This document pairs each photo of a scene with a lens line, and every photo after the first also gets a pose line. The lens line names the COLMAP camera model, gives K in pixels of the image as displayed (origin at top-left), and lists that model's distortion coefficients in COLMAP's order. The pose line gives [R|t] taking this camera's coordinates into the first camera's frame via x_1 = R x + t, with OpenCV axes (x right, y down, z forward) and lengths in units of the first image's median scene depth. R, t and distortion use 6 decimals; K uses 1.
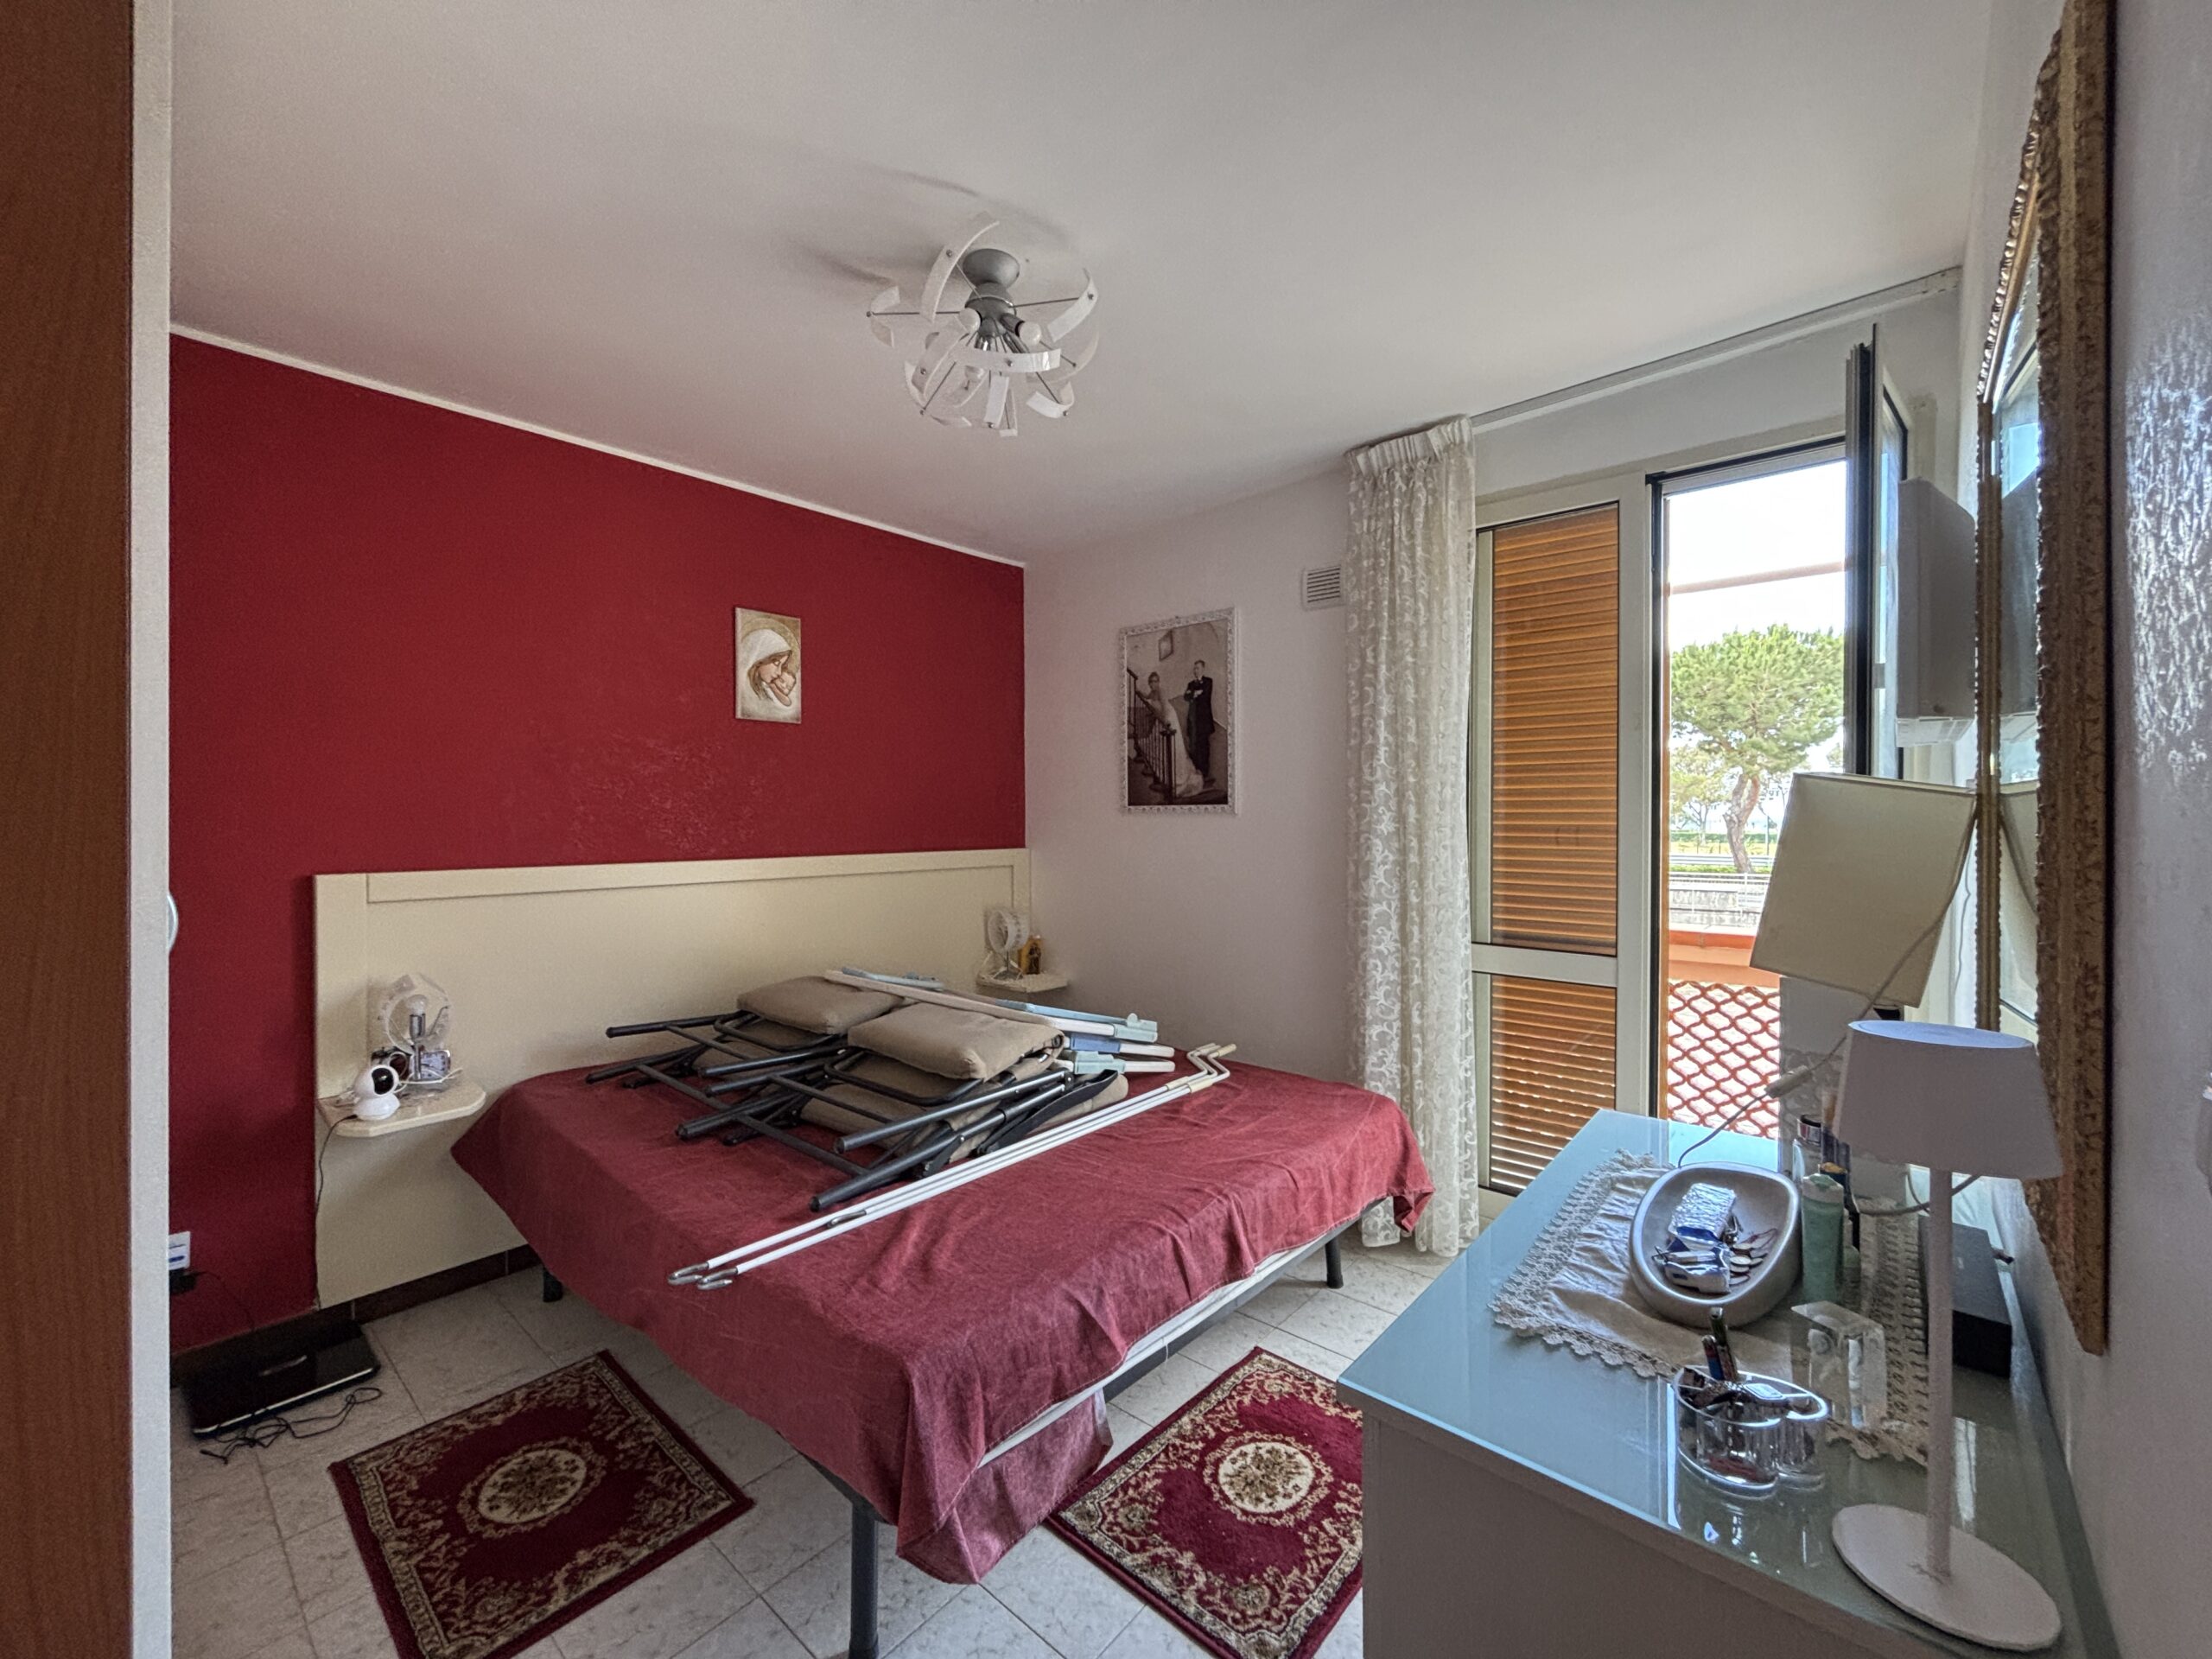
lens RADIAL K [[896.8, 0, 1108.3], [0, 896.8, 817.9], [0, 0, 1]] dist [0.000547, -0.000611]
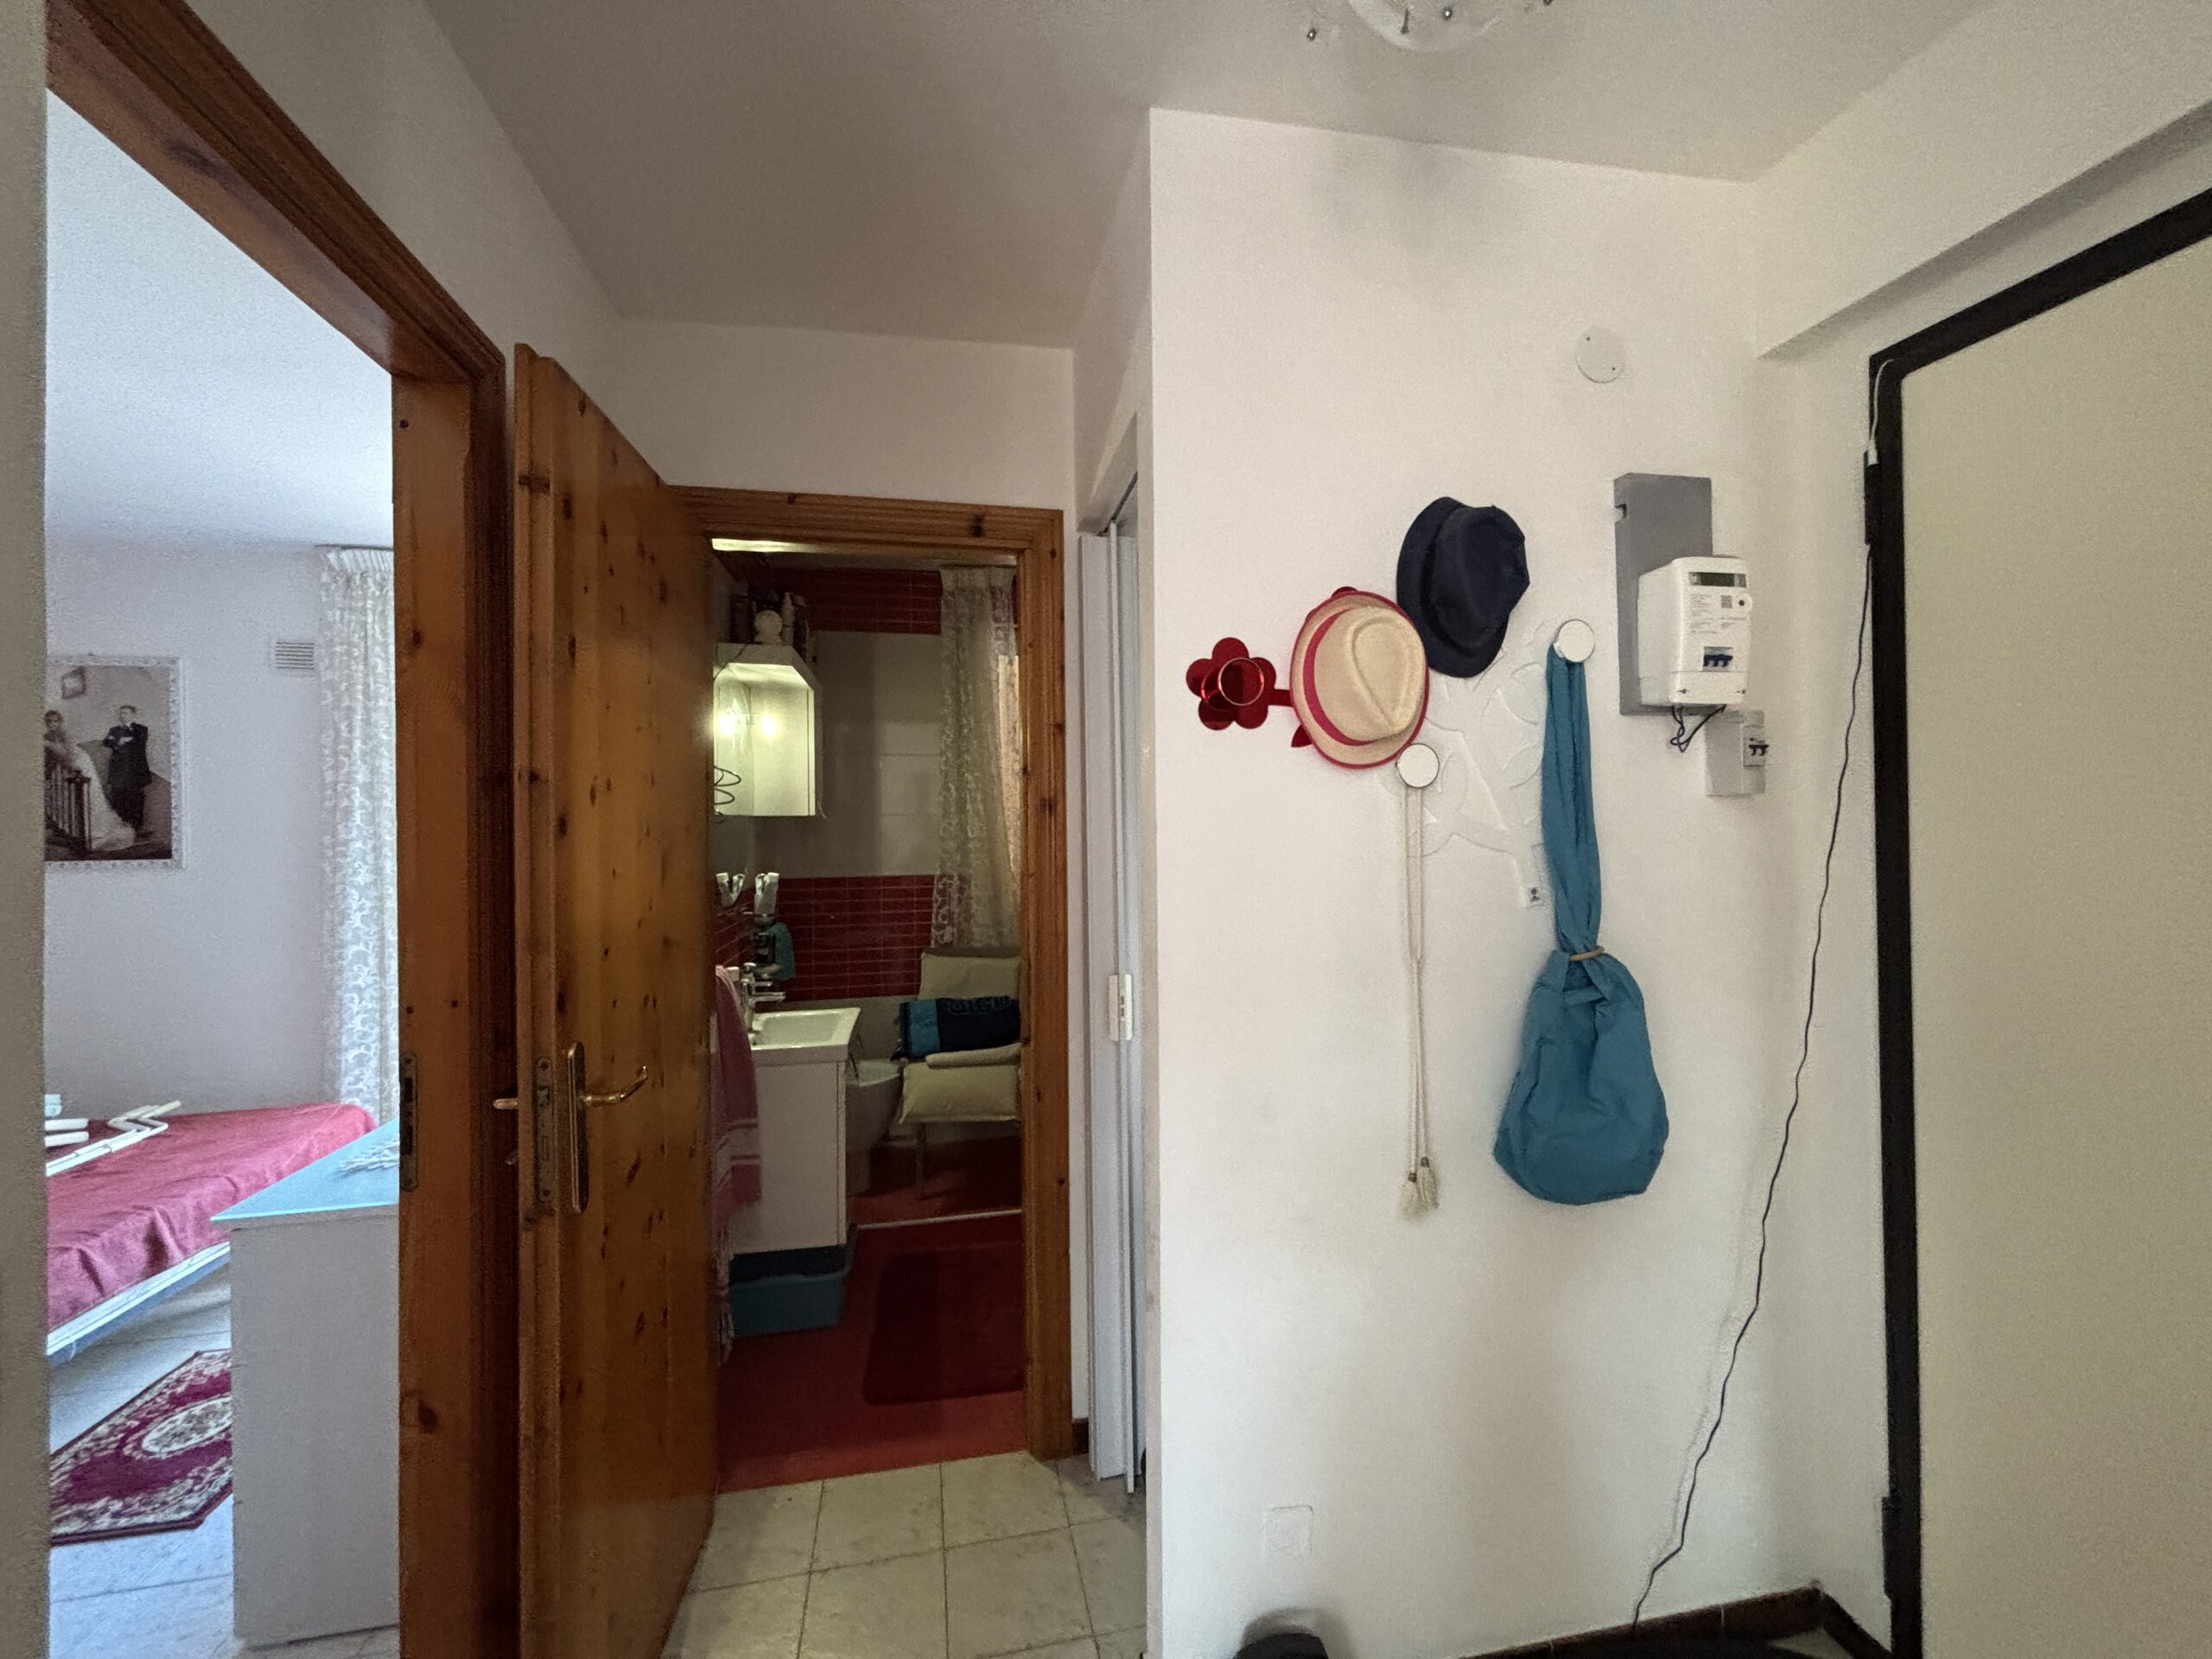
lens RADIAL K [[896.8, 0, 1124.2], [0, 896.8, 813.0], [0, 0, 1]] dist [0.000547, -0.000611]
pose [[0.602592, -0.004520, 0.798037, -0.024012], [0.013990, 0.999890, -0.004901, -0.055487], [-0.797927, 0.014118, 0.602589, -0.496956]]
